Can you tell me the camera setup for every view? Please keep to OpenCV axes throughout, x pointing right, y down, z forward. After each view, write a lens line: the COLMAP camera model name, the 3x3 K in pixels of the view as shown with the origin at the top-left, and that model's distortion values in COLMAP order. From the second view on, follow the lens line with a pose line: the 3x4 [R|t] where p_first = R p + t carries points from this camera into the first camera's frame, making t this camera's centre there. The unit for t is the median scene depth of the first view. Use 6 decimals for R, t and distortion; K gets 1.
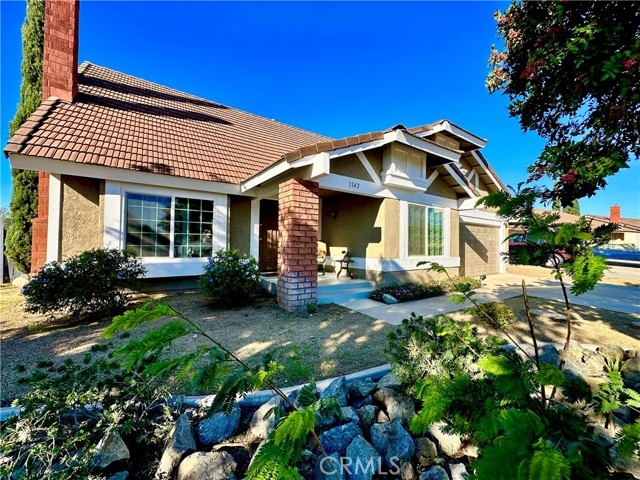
lens RADIAL K [[256.0, 0, 319.4], [0, 256.0, 241.8], [0, 0, 1]] dist [-0.000647, -0.000386]
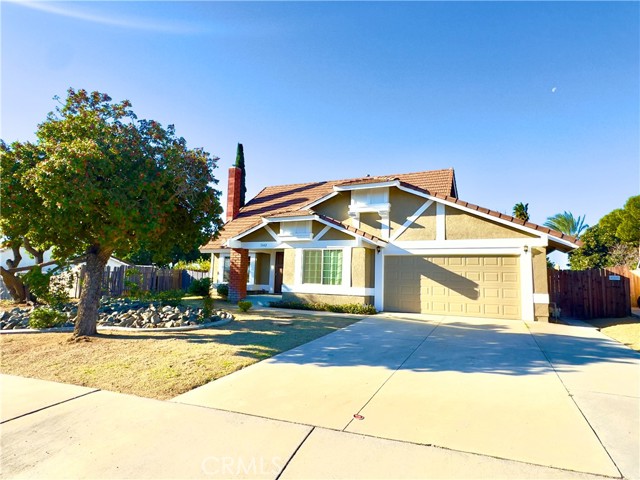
lens RADIAL K [[357.7, 0, 323.1], [0, 357.7, 237.2], [0, 0, 1]] dist [-0.000742, -0.000401]
pose [[0.510618, -0.103081, -0.853606, 2.187027], [-0.006532, 0.992294, -0.123736, 0.042544], [0.859783, 0.068758, 0.506010, 0.005645]]
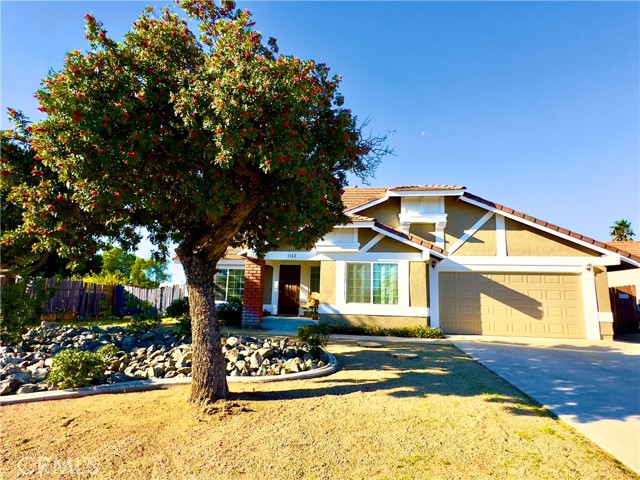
lens RADIAL K [[357.7, 0, 319.5], [0, 357.7, 241.9], [0, 0, 1]] dist [-0.000742, -0.000401]
pose [[0.746721, -0.103775, -0.656993, 1.402406], [-0.003987, 0.987038, -0.160439, 0.040096], [0.665126, 0.122422, 0.736628, -0.429355]]
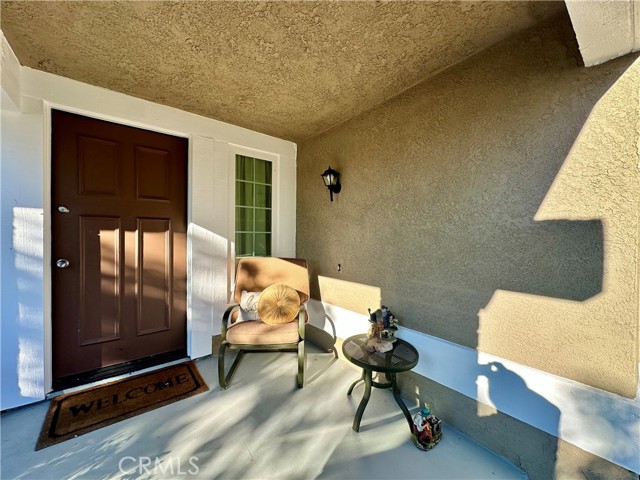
lens RADIAL K [[256.0, 0, 321.6], [0, 256.0, 239.6], [0, 0, 1]] dist [-0.000647, -0.000386]
pose [[0.997364, -0.007921, 0.072123, 0.022874], [0.006675, 0.999825, 0.017495, -0.044581], [-0.072249, -0.016968, 0.997242, 0.782361]]
